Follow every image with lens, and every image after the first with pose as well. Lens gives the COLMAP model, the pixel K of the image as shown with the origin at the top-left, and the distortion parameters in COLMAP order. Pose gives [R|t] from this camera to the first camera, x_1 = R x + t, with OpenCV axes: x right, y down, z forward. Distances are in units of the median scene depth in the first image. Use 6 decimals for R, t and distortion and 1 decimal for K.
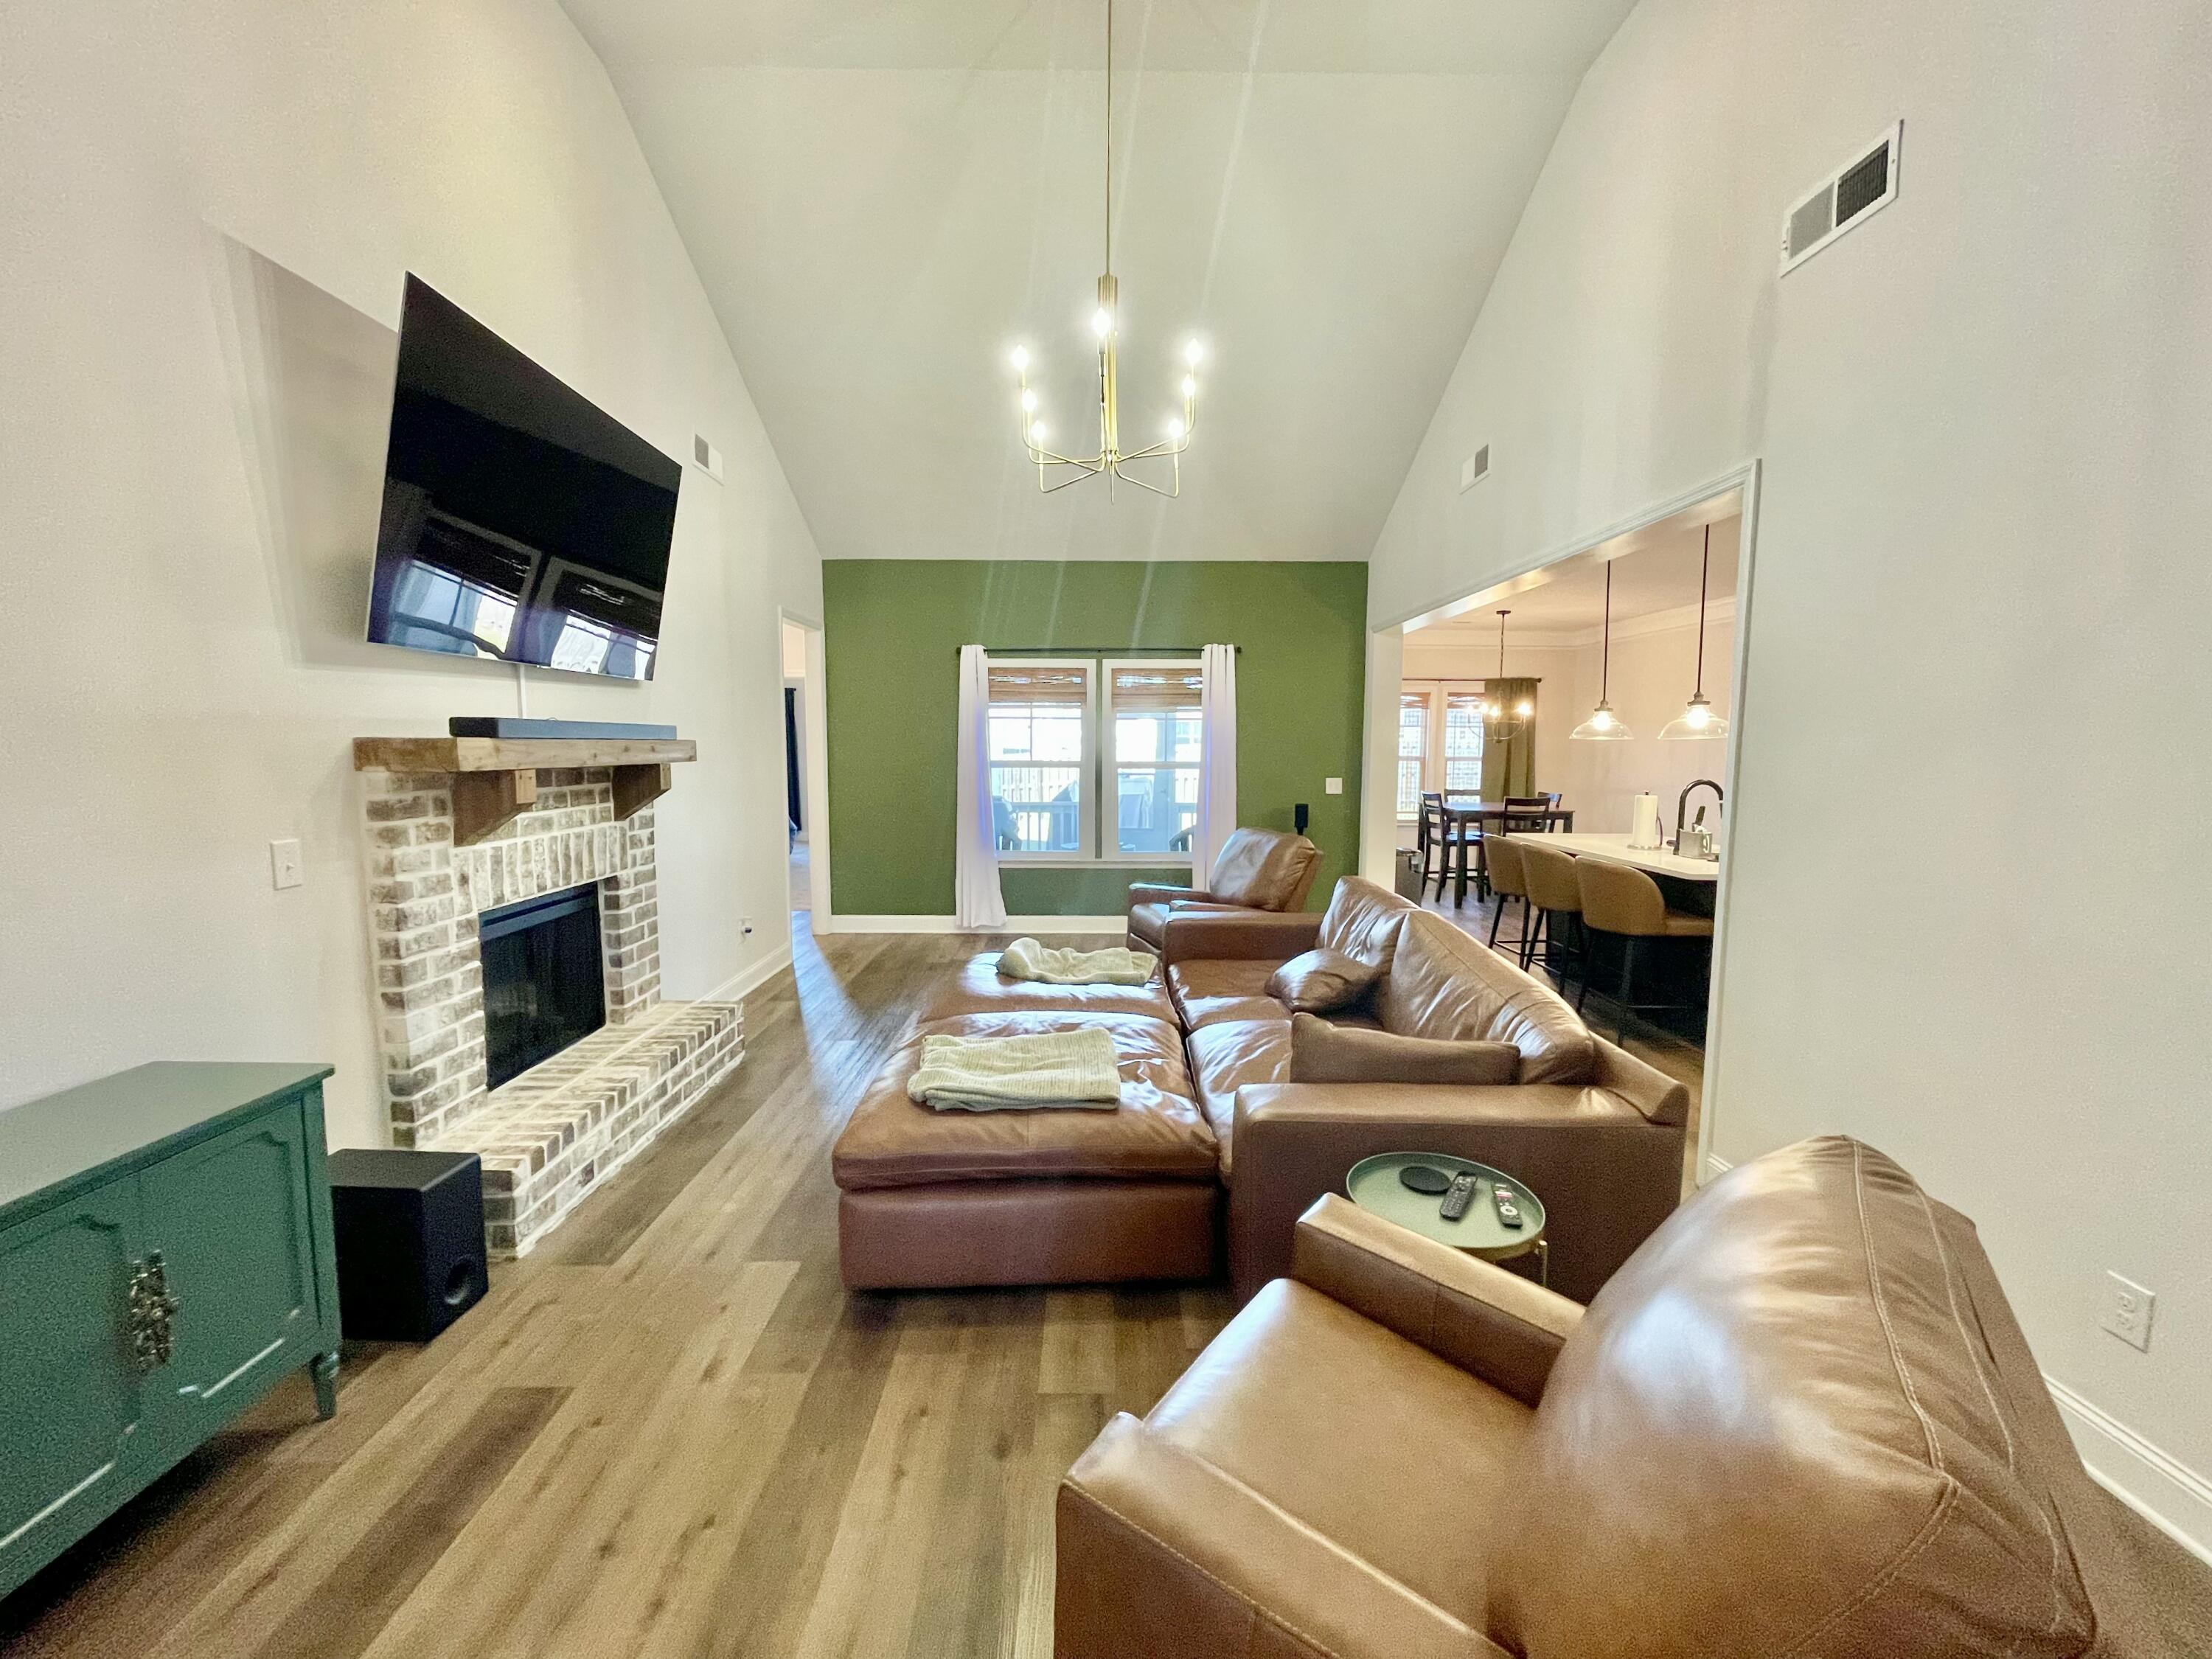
lens RADIAL K [[886.0, 0, 1106.0], [0, 886.0, 829.5], [0, 0, 1]] dist [-0.002074, -0.000574]
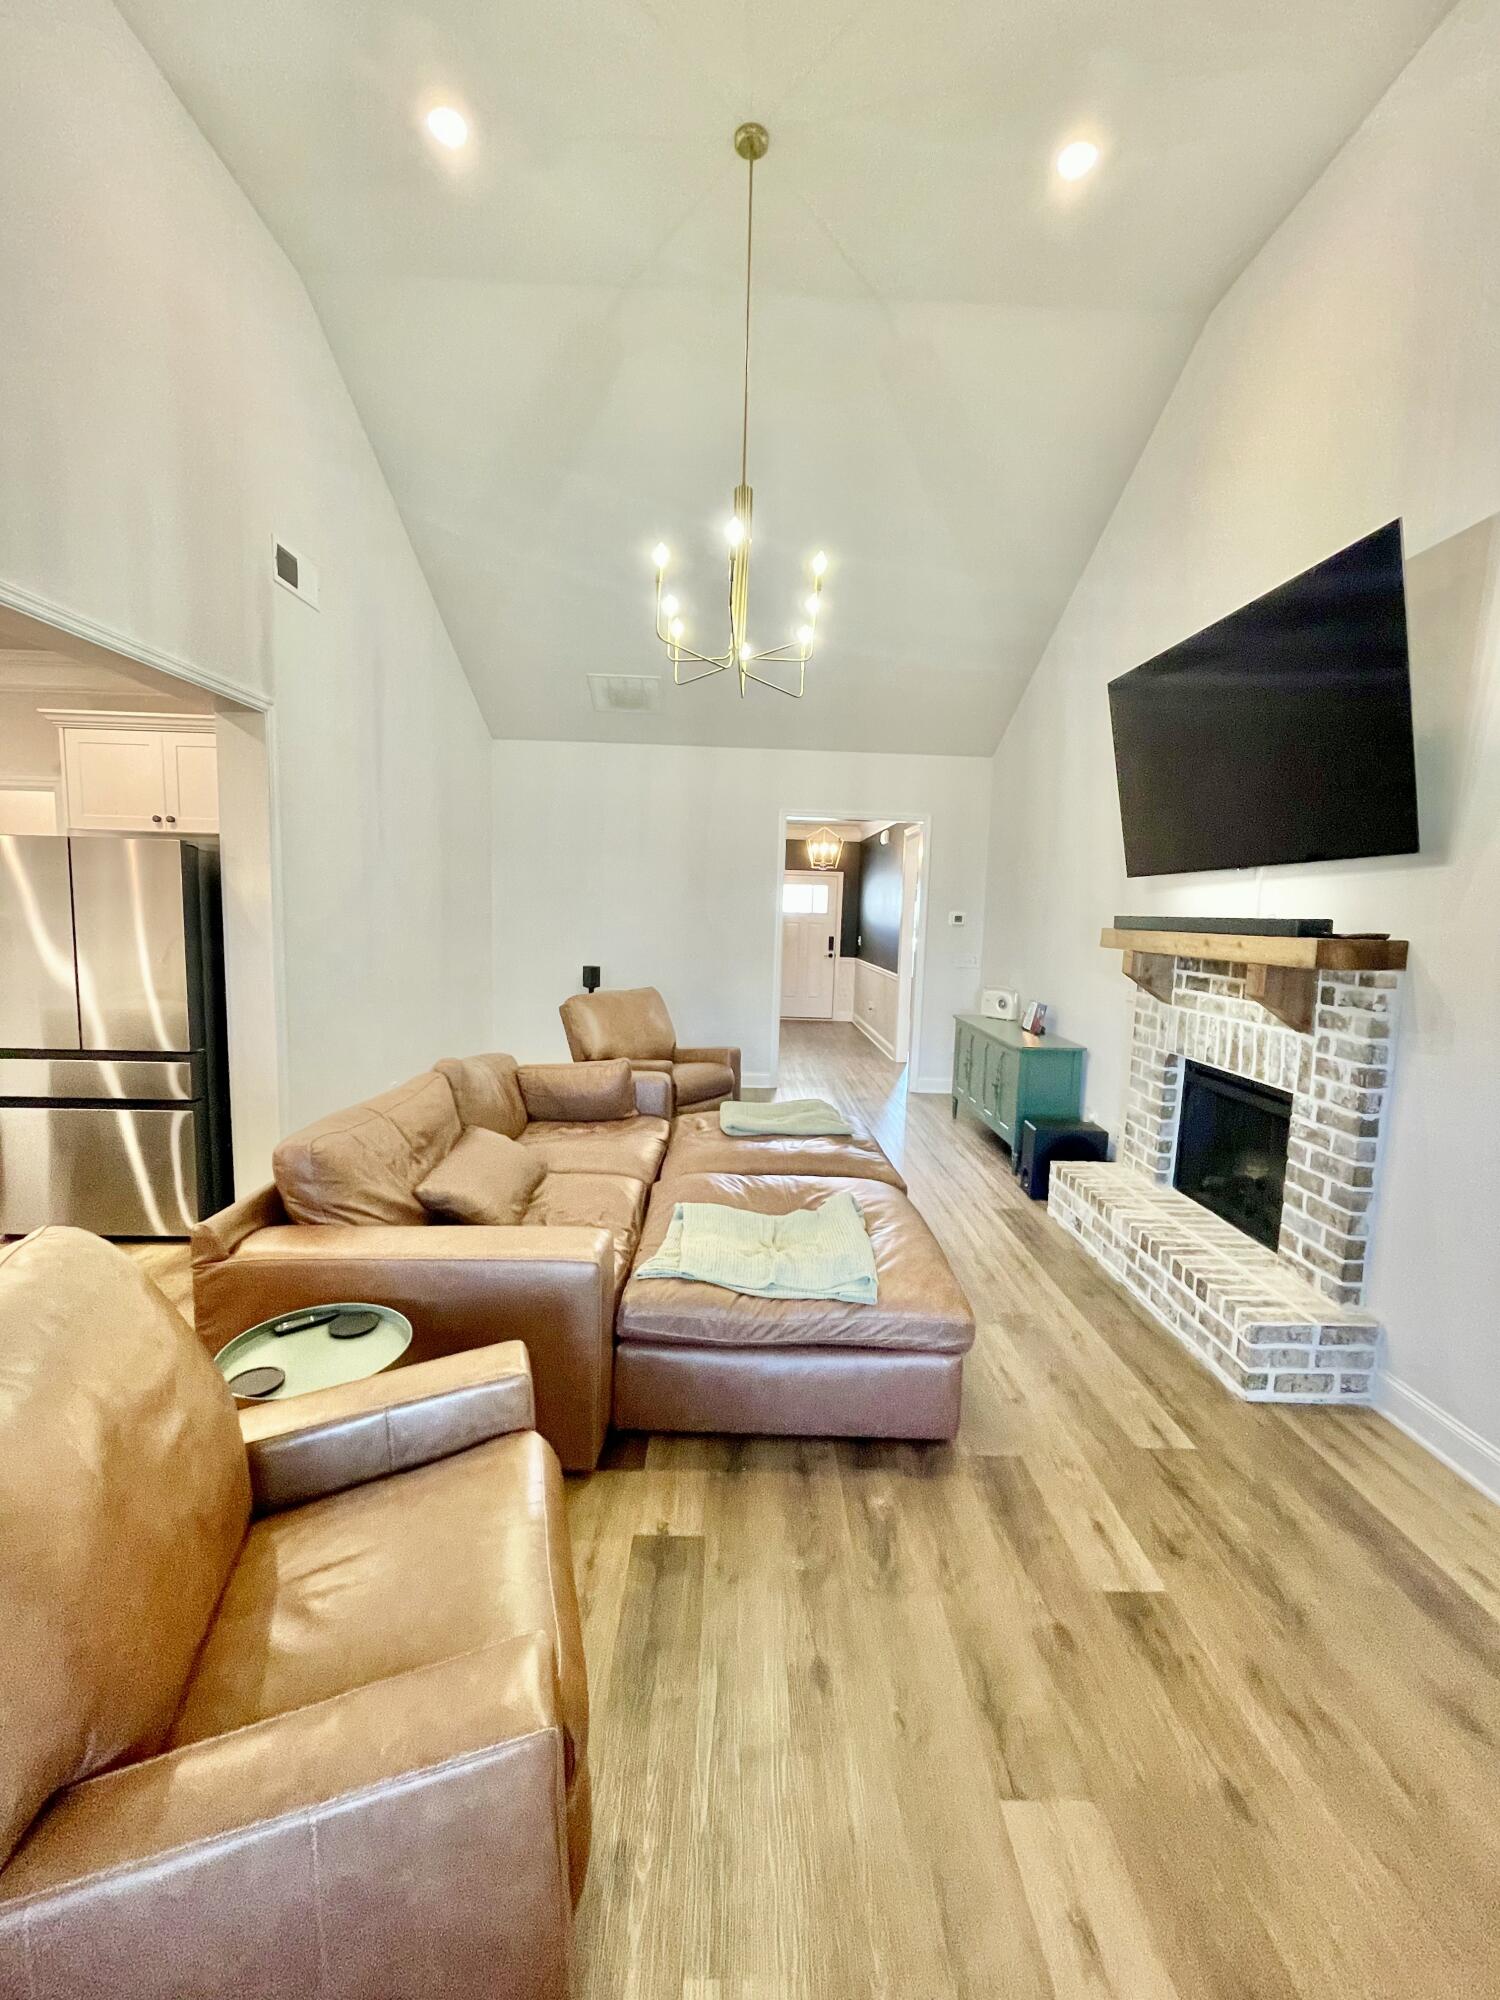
lens RADIAL K [[796.4, 0, 744.1], [0, 796.4, 1033.3], [0, 0, 1]] dist [-0.000874, -0.000149]
pose [[-0.999102, -0.039993, -0.014025, -0.000475], [-0.042224, 0.967757, 0.248323, -0.196626], [0.003642, 0.248692, -0.968576, 1.927119]]
